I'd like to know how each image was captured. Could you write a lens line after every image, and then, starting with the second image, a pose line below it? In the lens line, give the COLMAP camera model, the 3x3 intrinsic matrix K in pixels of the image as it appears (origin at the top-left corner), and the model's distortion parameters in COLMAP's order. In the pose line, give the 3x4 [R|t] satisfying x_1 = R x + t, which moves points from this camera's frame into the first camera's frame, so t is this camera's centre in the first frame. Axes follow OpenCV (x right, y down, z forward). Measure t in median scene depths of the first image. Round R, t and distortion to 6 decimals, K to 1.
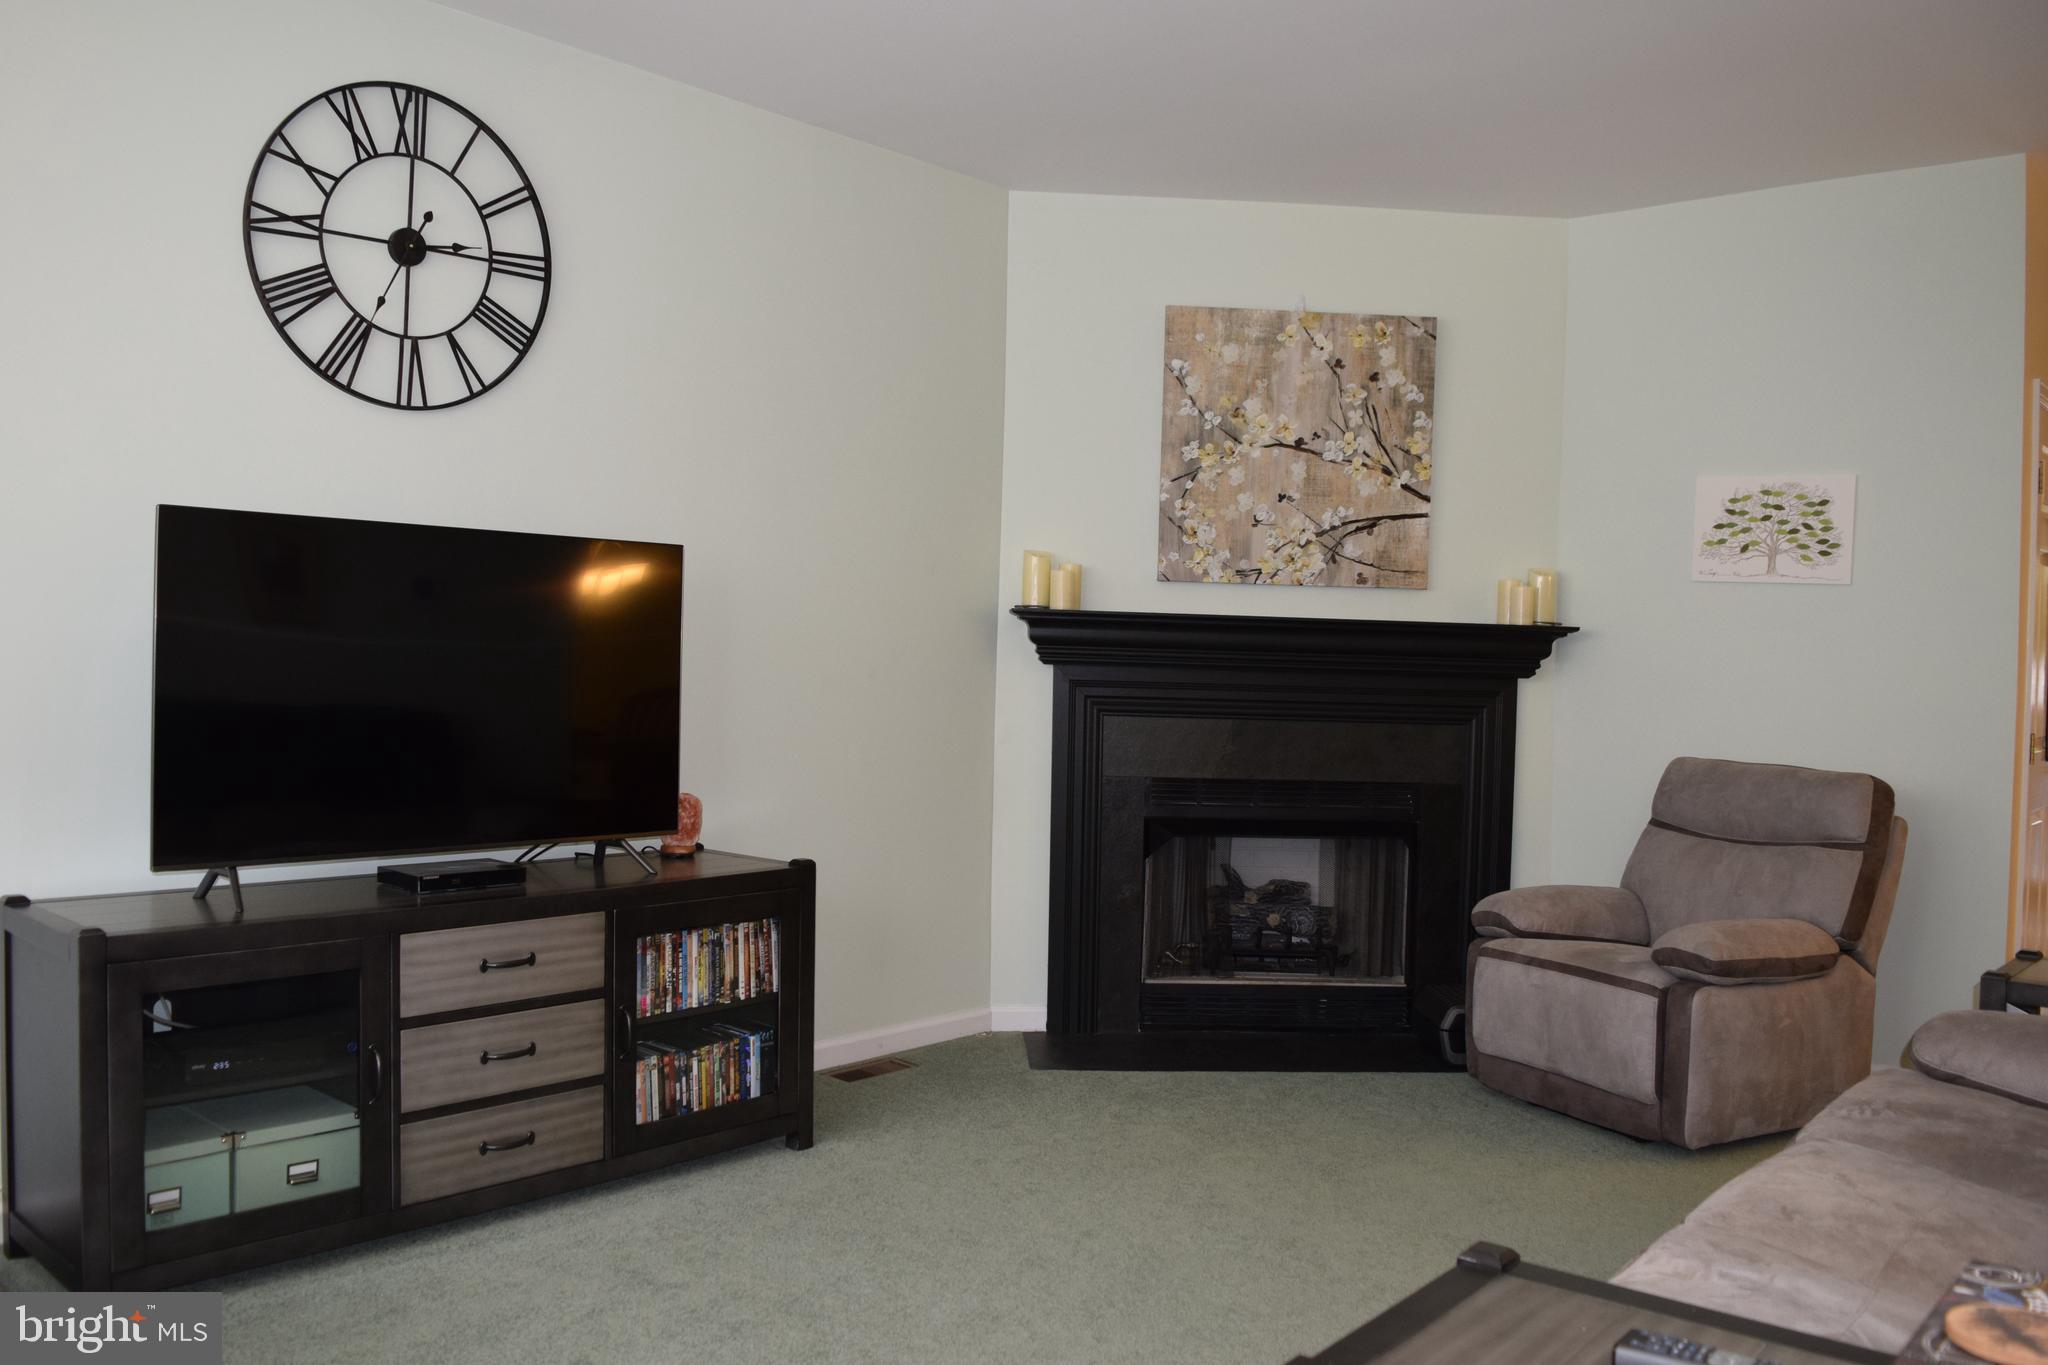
lens RADIAL K [[1604.3, 0, 1024.2], [0, 1604.3, 668.5], [0, 0, 1]] dist [-0.106105, 0.037544]
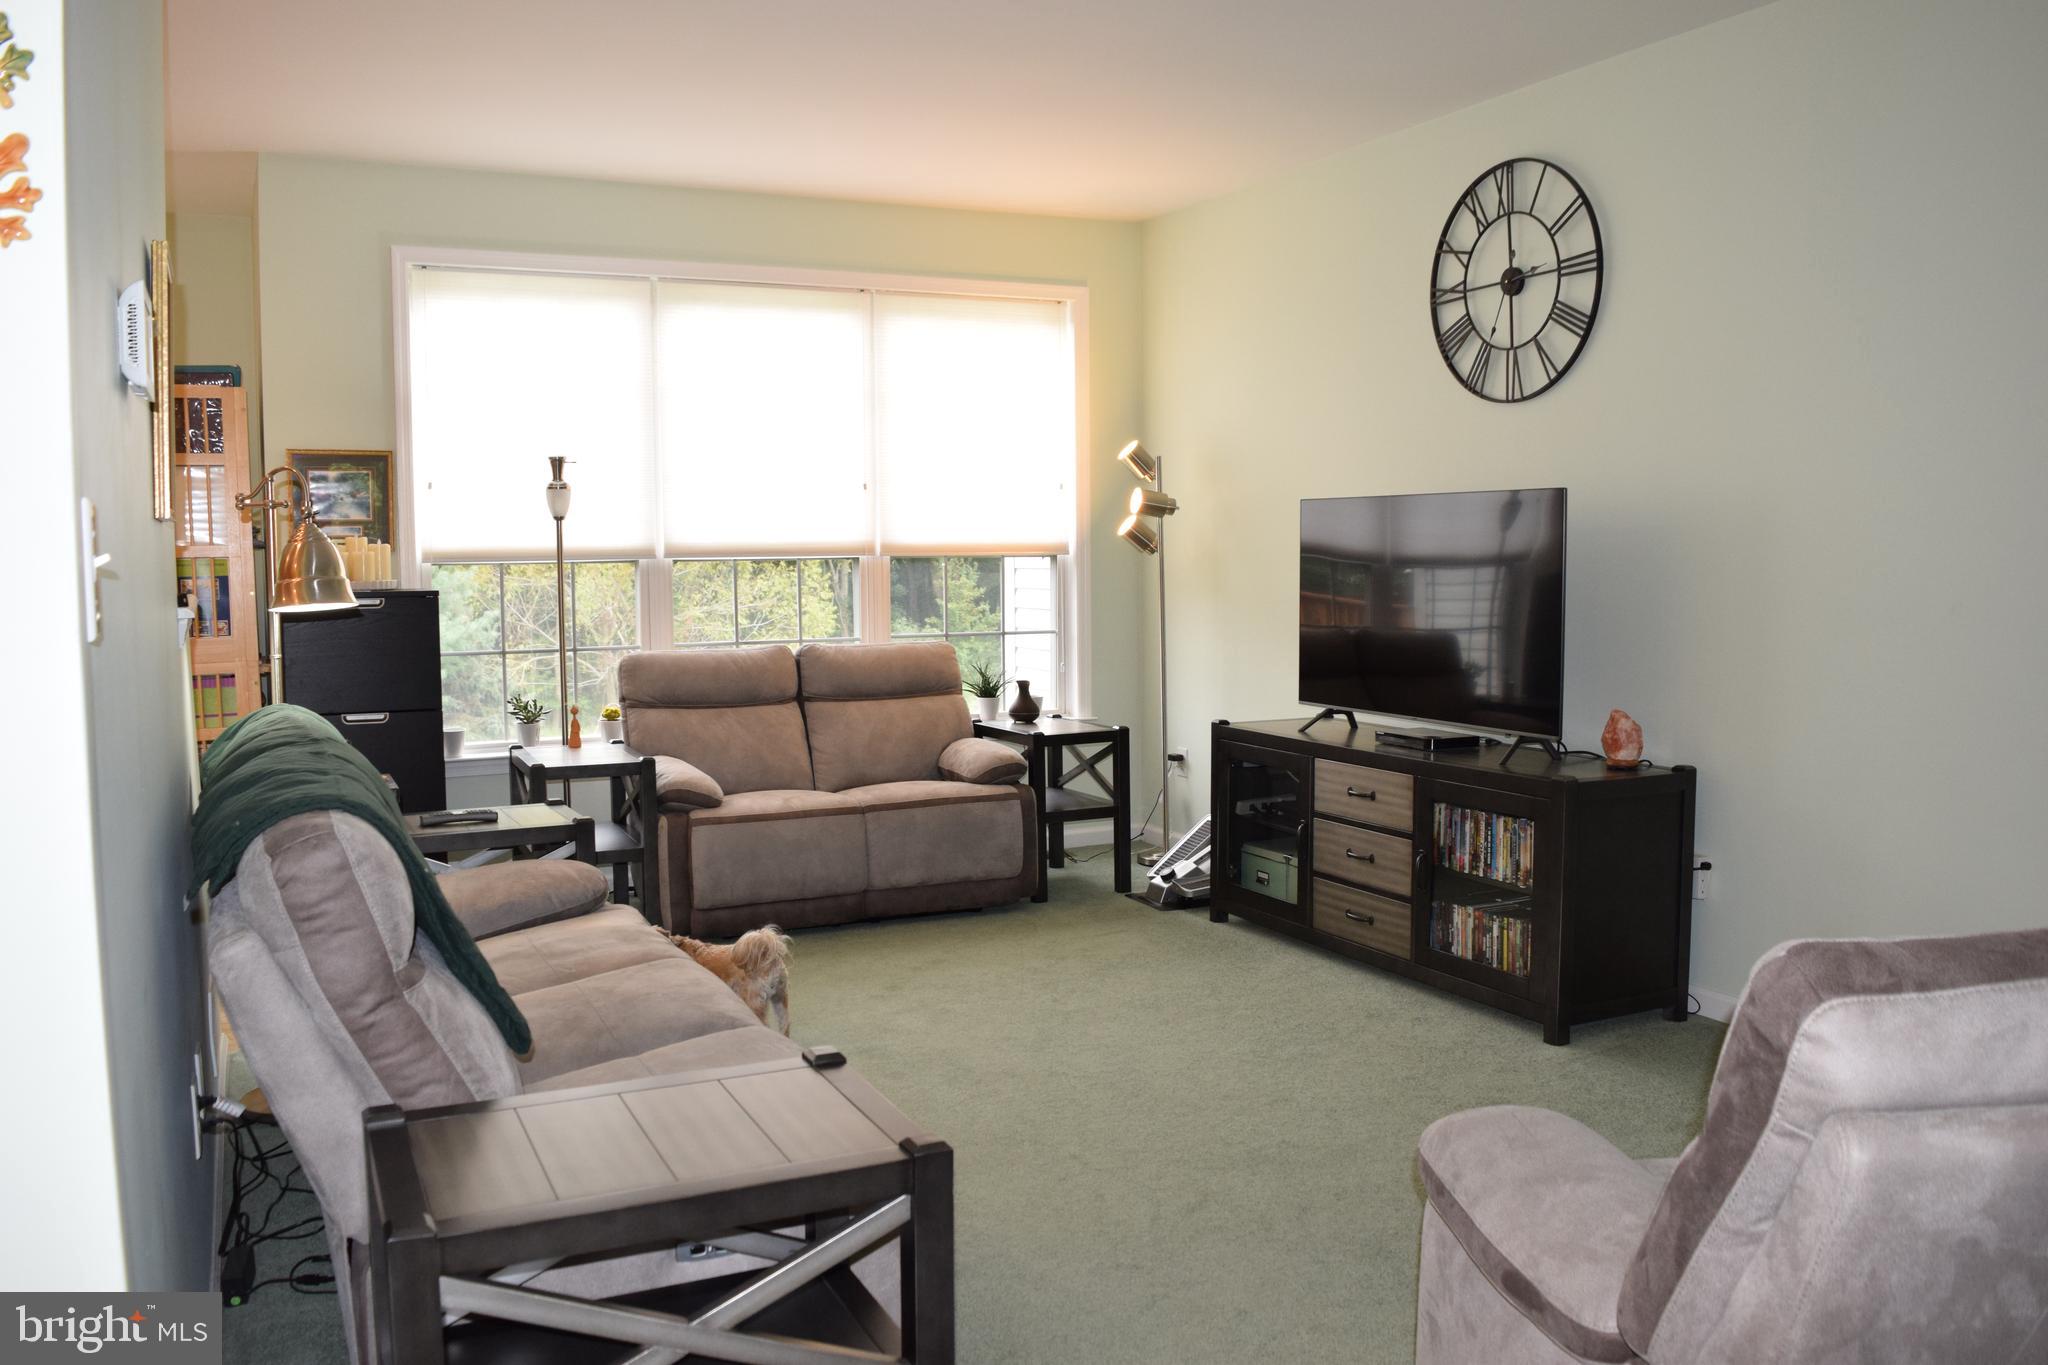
lens RADIAL K [[1604.3, 0, 1021.3], [0, 1604.3, 698.3], [0, 0, 1]] dist [-0.106105, 0.037544]
pose [[-0.364817, 0.060568, -0.929107, 0.749528], [-0.014221, 0.997403, 0.070604, -0.001237], [0.930971, 0.038970, -0.363008, 0.803856]]
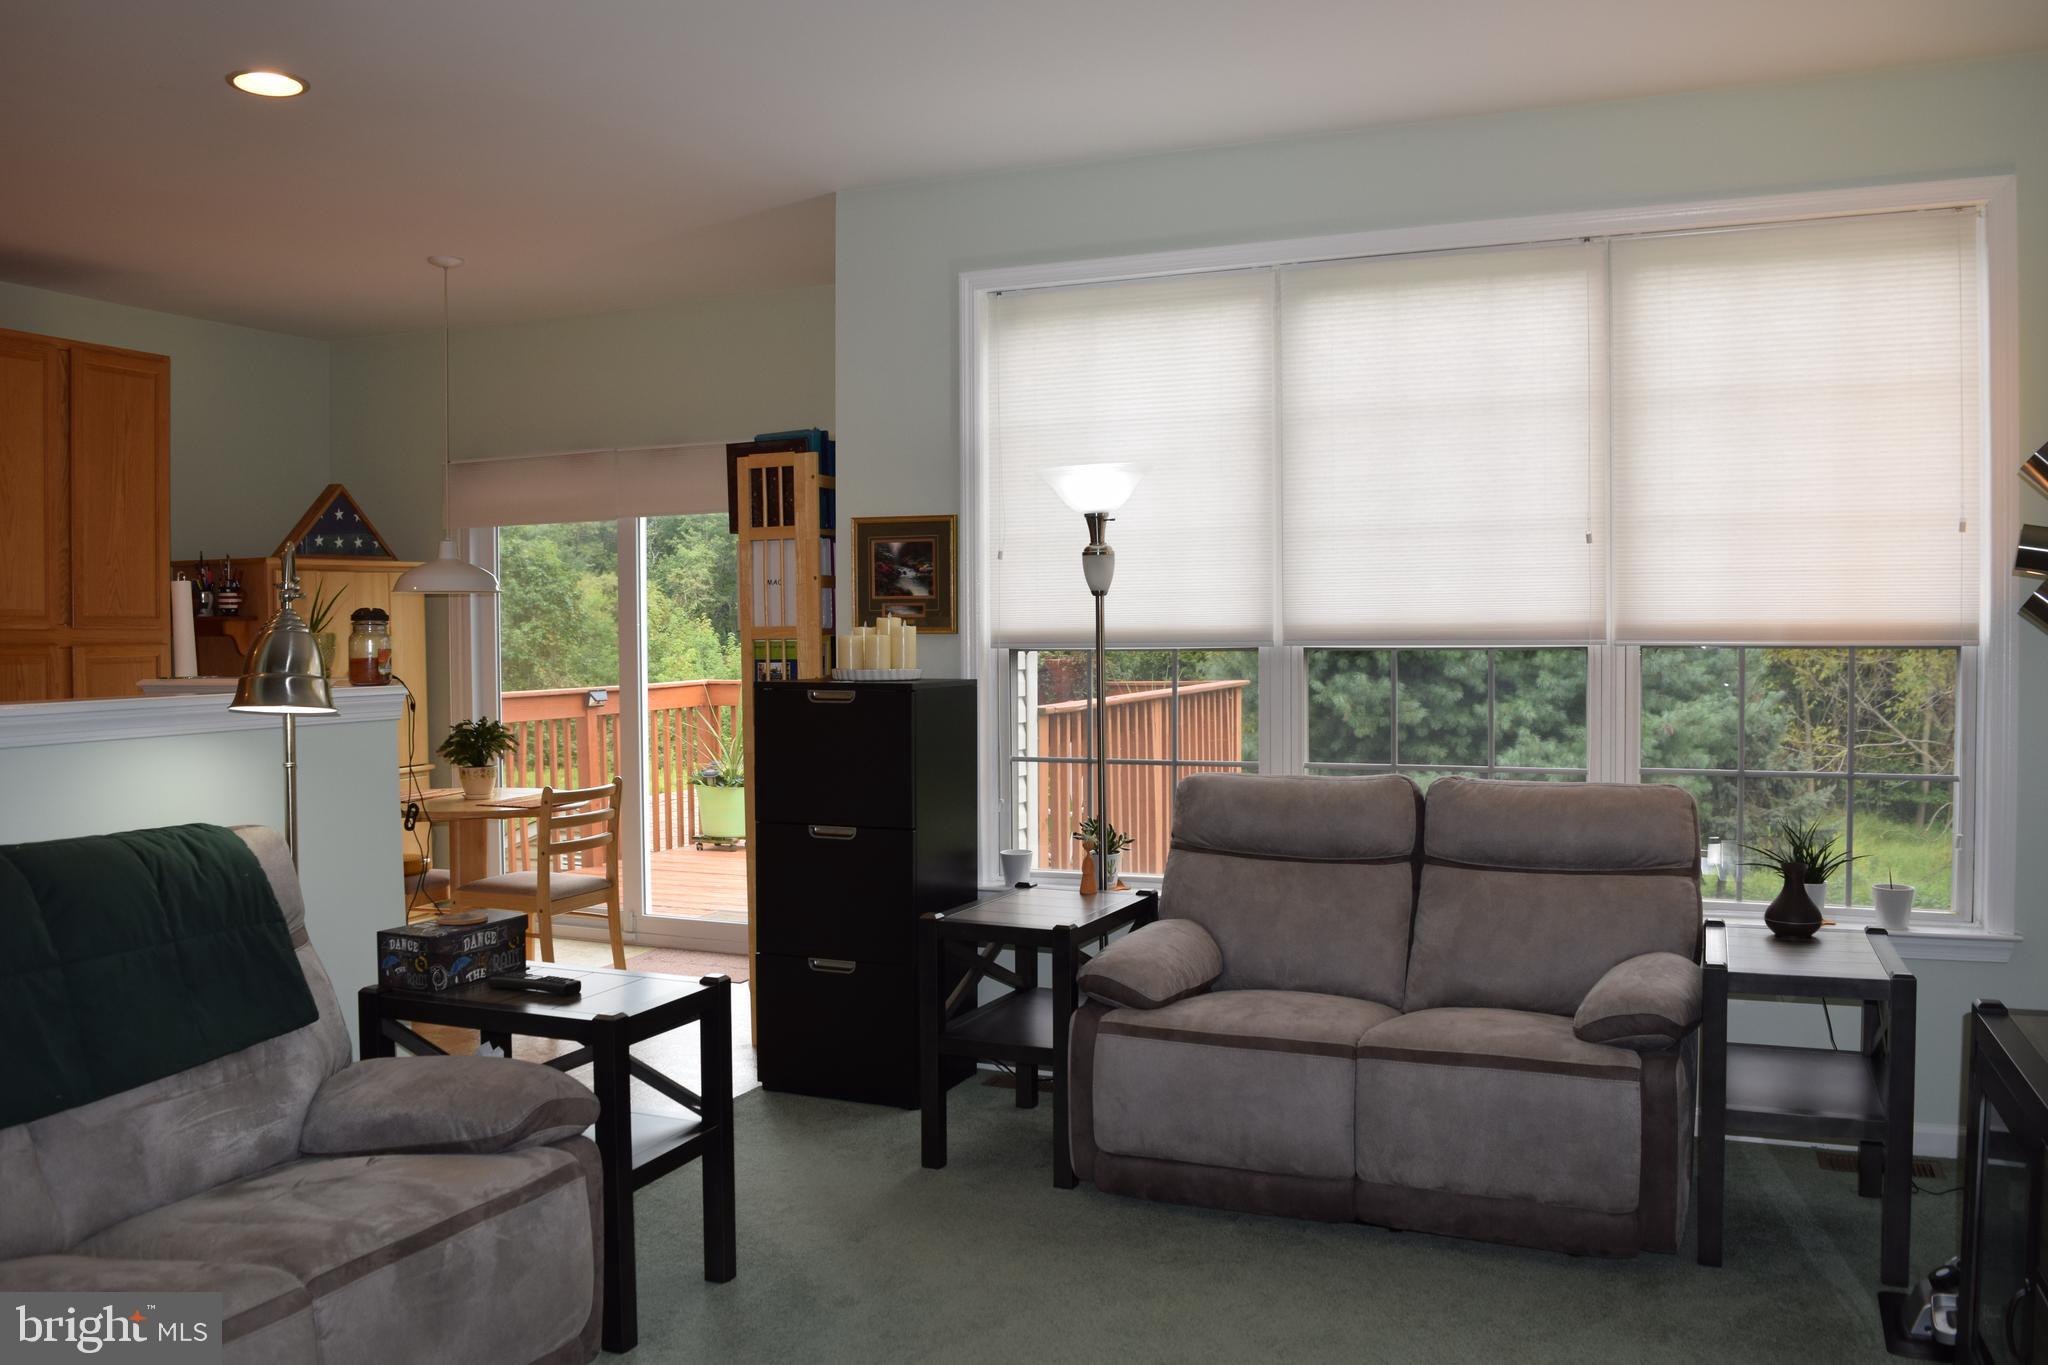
lens RADIAL K [[1604.3, 0, 1027.7], [0, 1604.3, 678.6], [0, 0, 1]] dist [-0.106105, 0.037544]
pose [[-0.941094, -0.011607, -0.337945, 0.142801], [-0.023005, 0.999293, 0.029742, -0.022934], [0.337361, 0.035765, -0.940696, 0.895480]]
